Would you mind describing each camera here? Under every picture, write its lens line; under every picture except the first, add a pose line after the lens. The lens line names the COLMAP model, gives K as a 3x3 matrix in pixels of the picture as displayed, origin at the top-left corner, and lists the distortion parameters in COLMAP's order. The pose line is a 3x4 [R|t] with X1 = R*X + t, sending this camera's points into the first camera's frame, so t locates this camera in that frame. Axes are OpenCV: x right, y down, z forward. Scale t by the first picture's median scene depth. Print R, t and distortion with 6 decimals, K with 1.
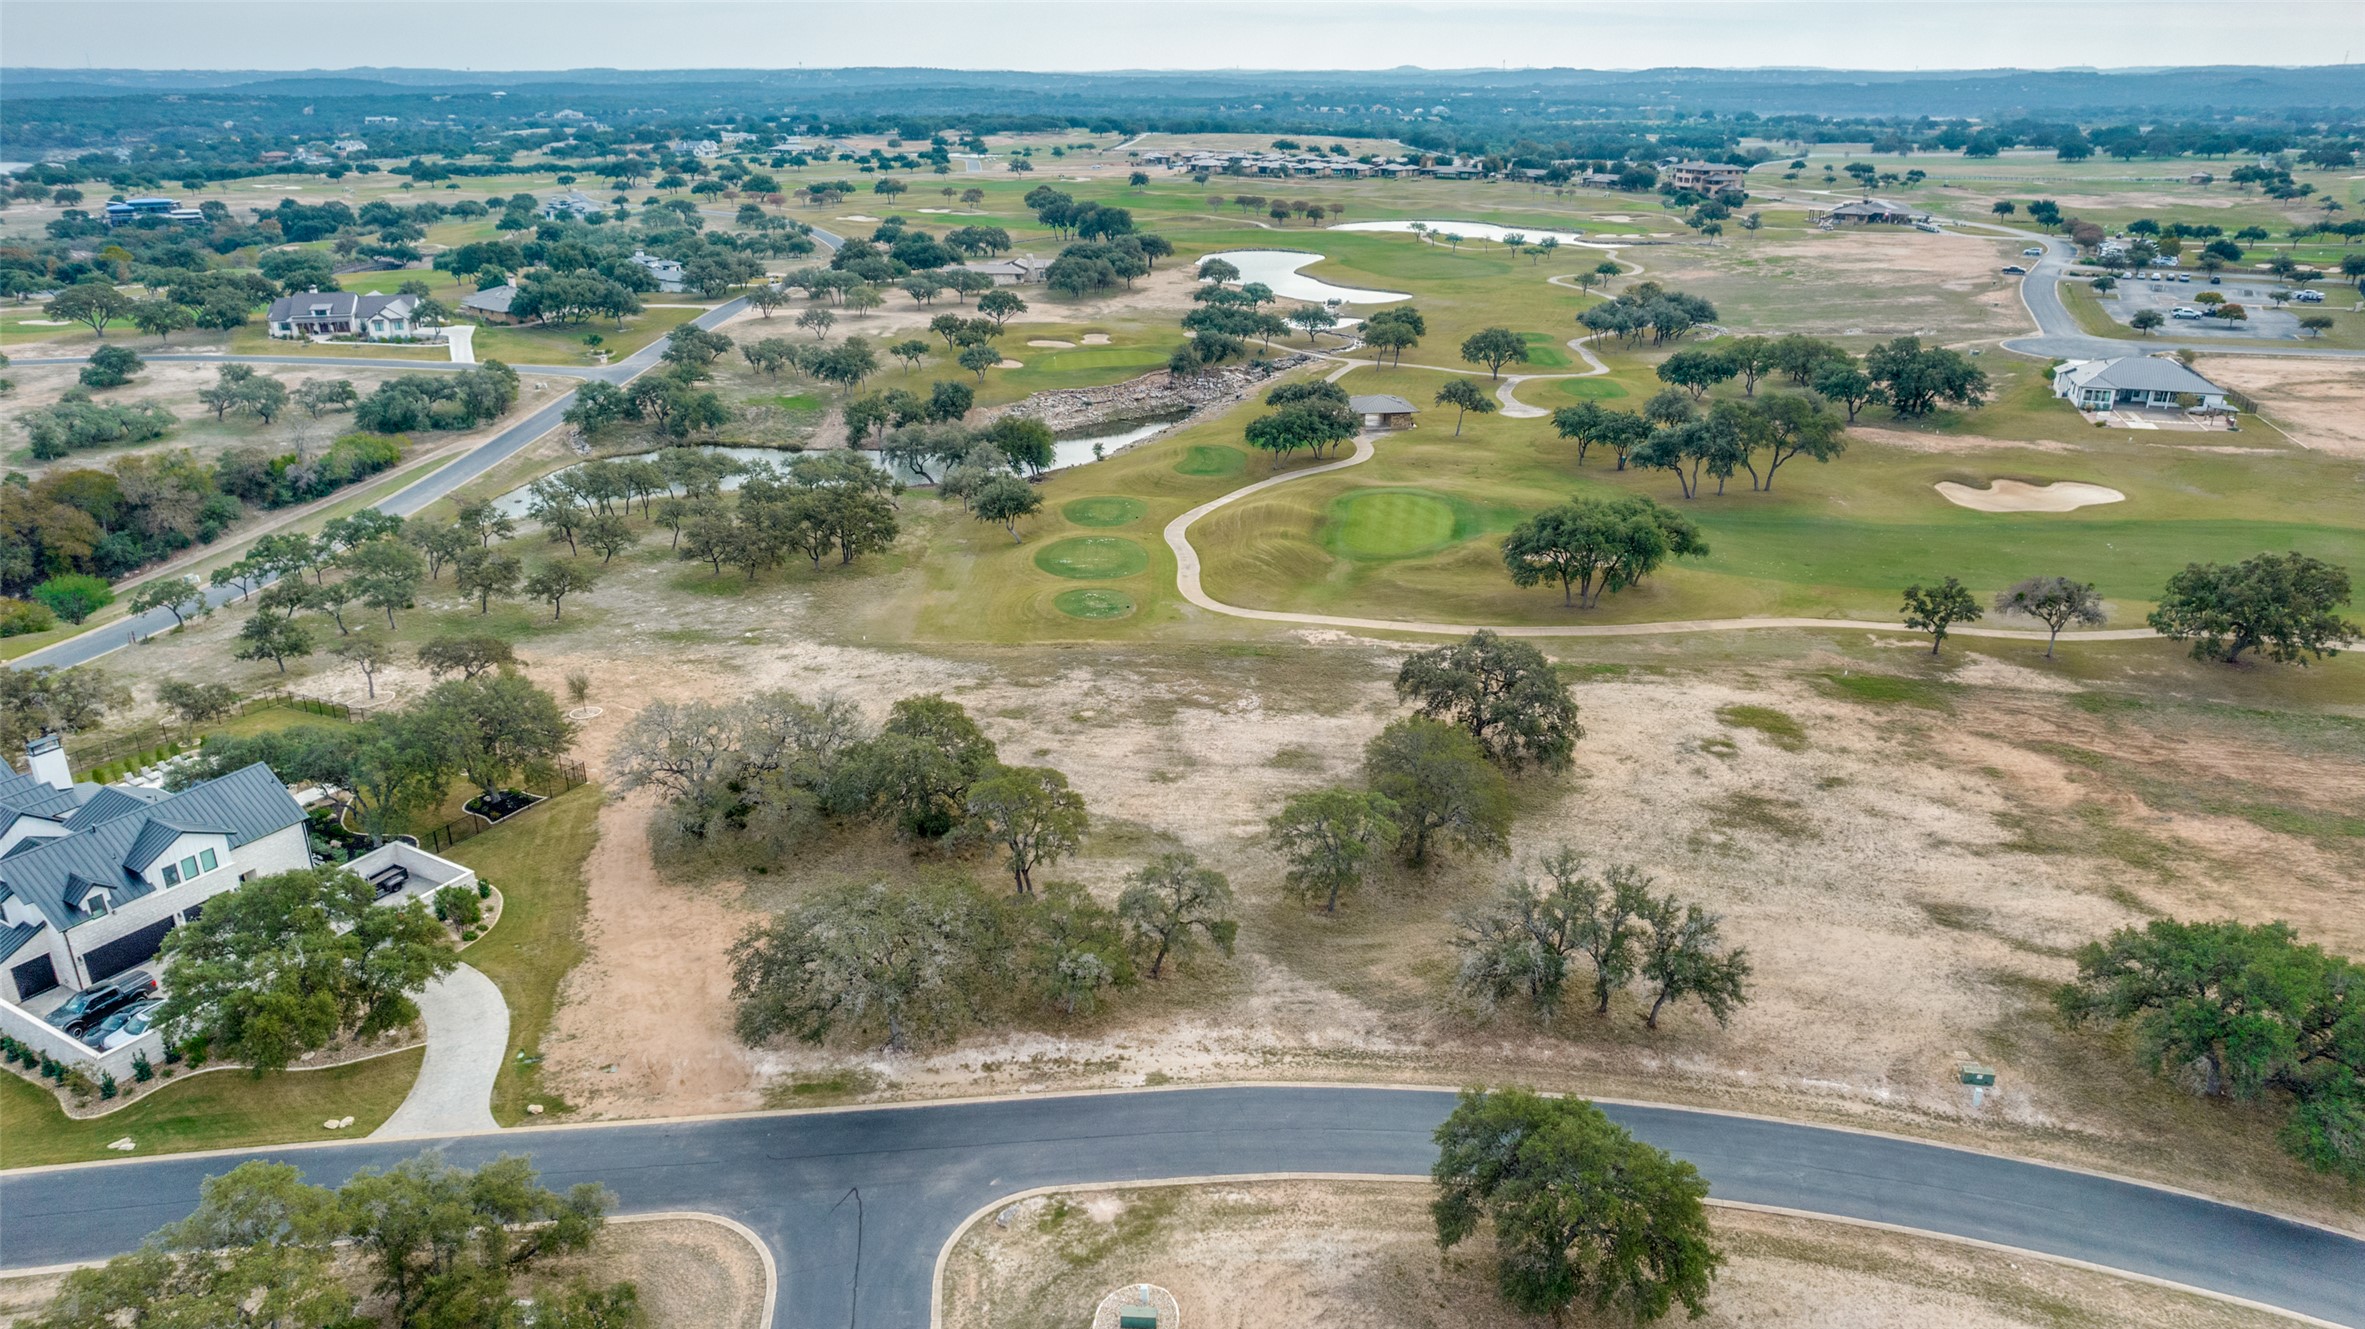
lens RADIAL K [[1531.2, 0, 1203.1], [0, 1531.2, 669.2], [0, 0, 1]] dist [-0.077255, 0.066948]
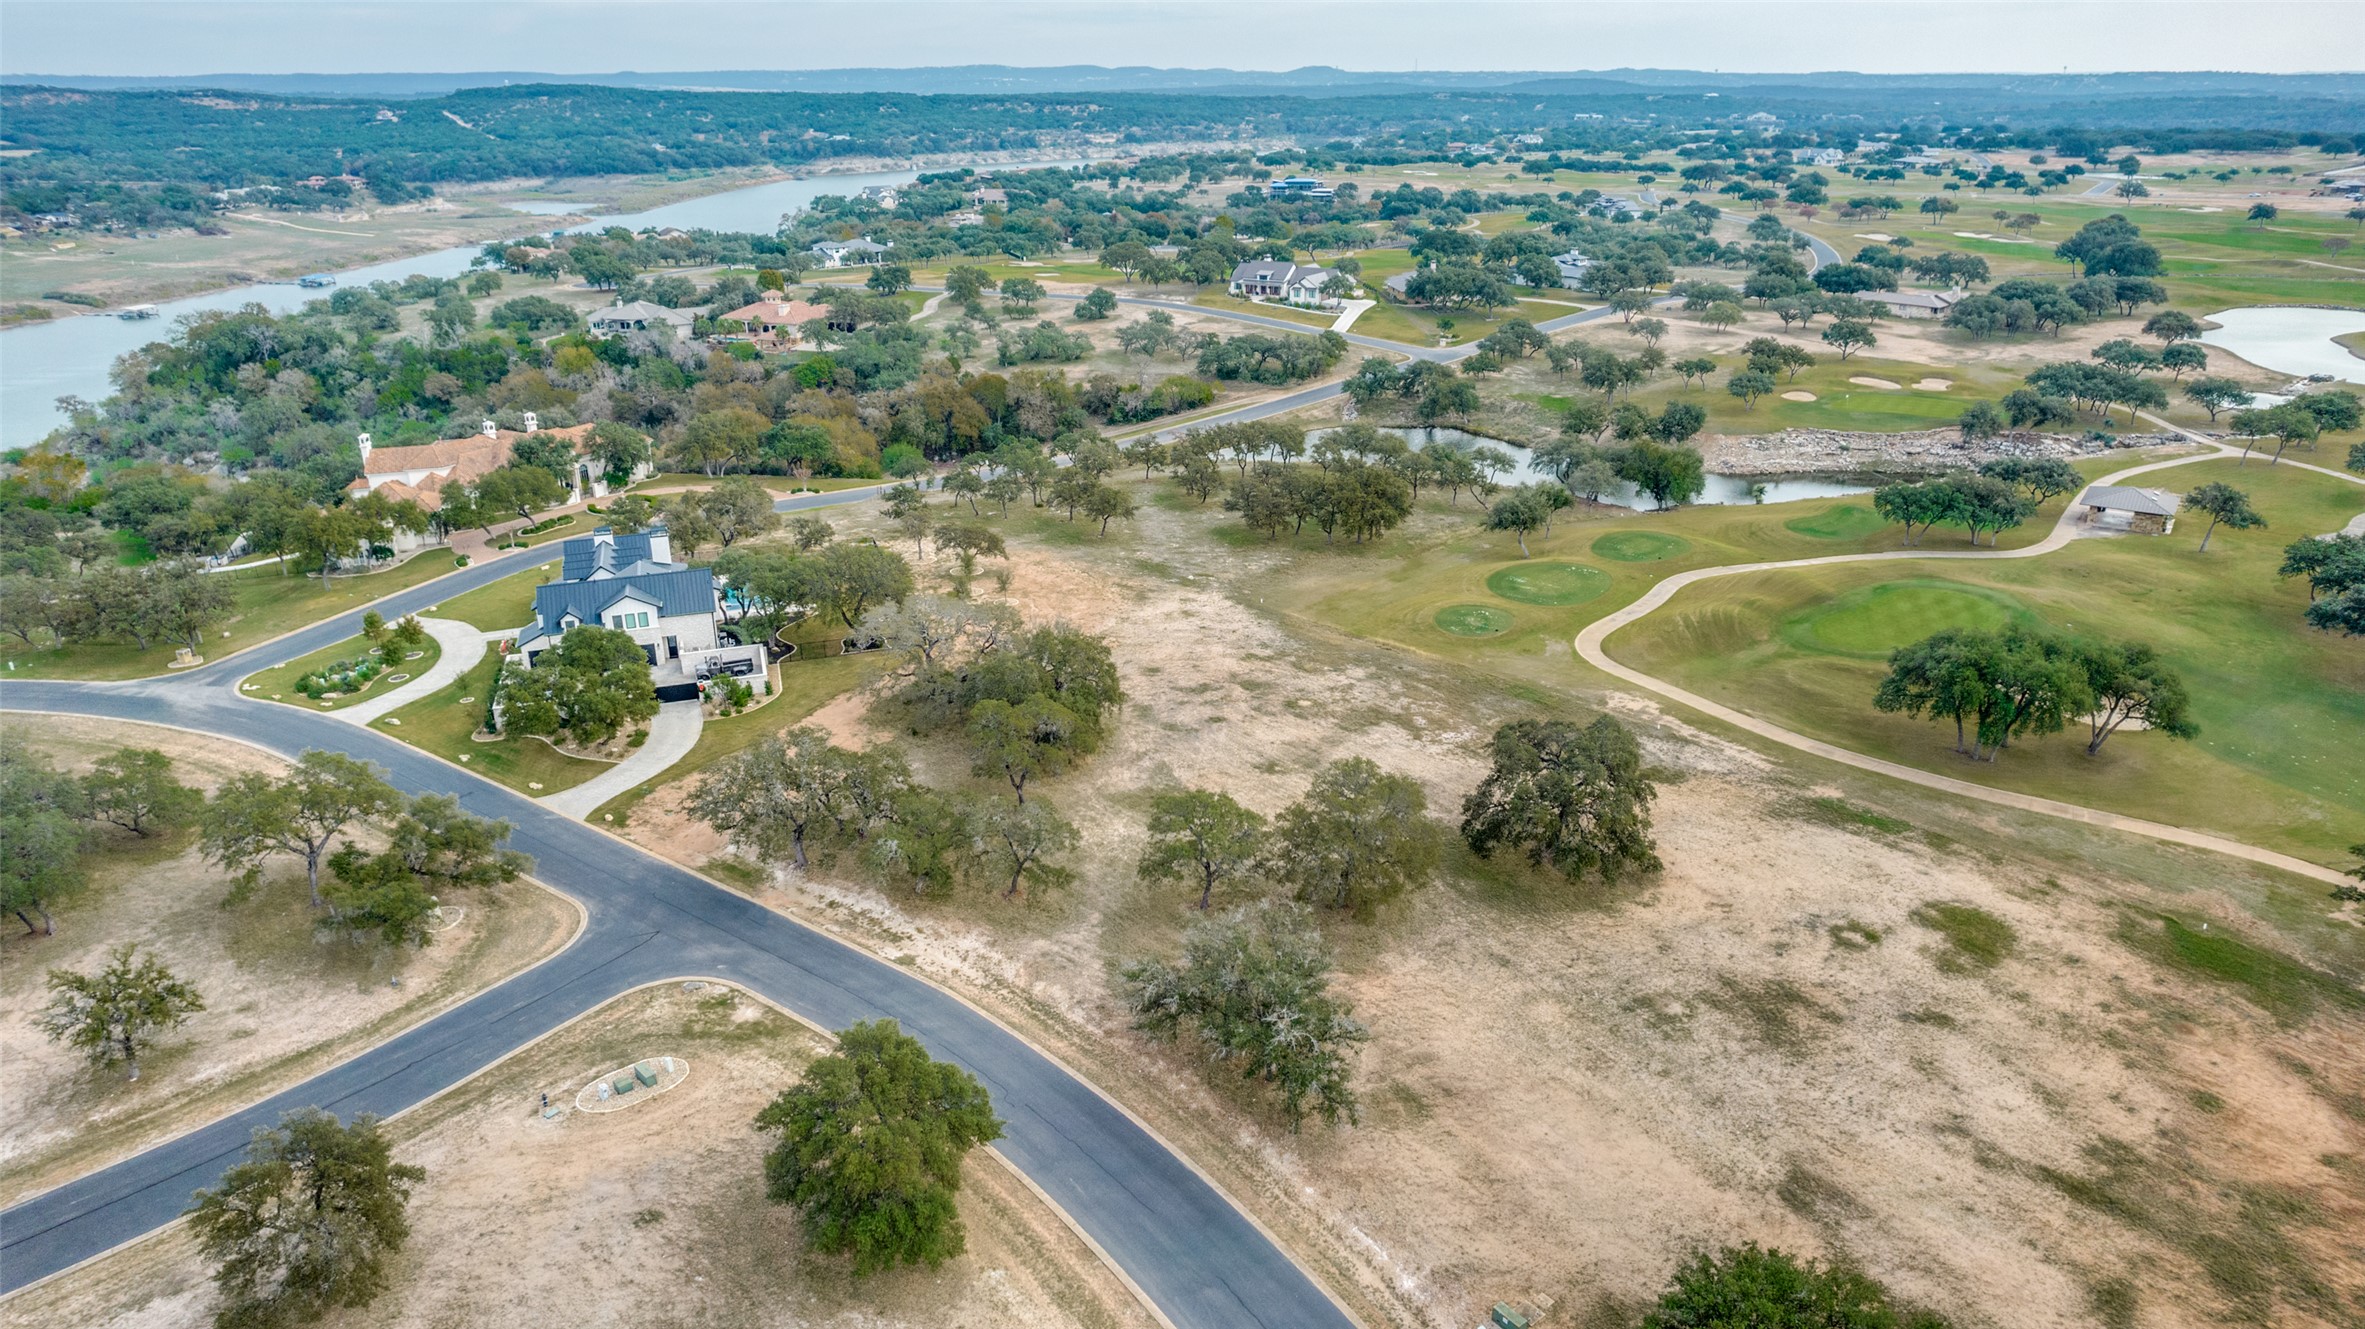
lens RADIAL K [[1531.2, 0, 1193.7], [0, 1531.2, 646.1], [0, 0, 1]] dist [-0.077255, 0.066948]
pose [[0.732643, 0.230928, -0.640239, 0.222105], [-0.240473, 0.967838, 0.073909, -0.028470], [0.636715, 0.099811, 0.764612, 0.058463]]
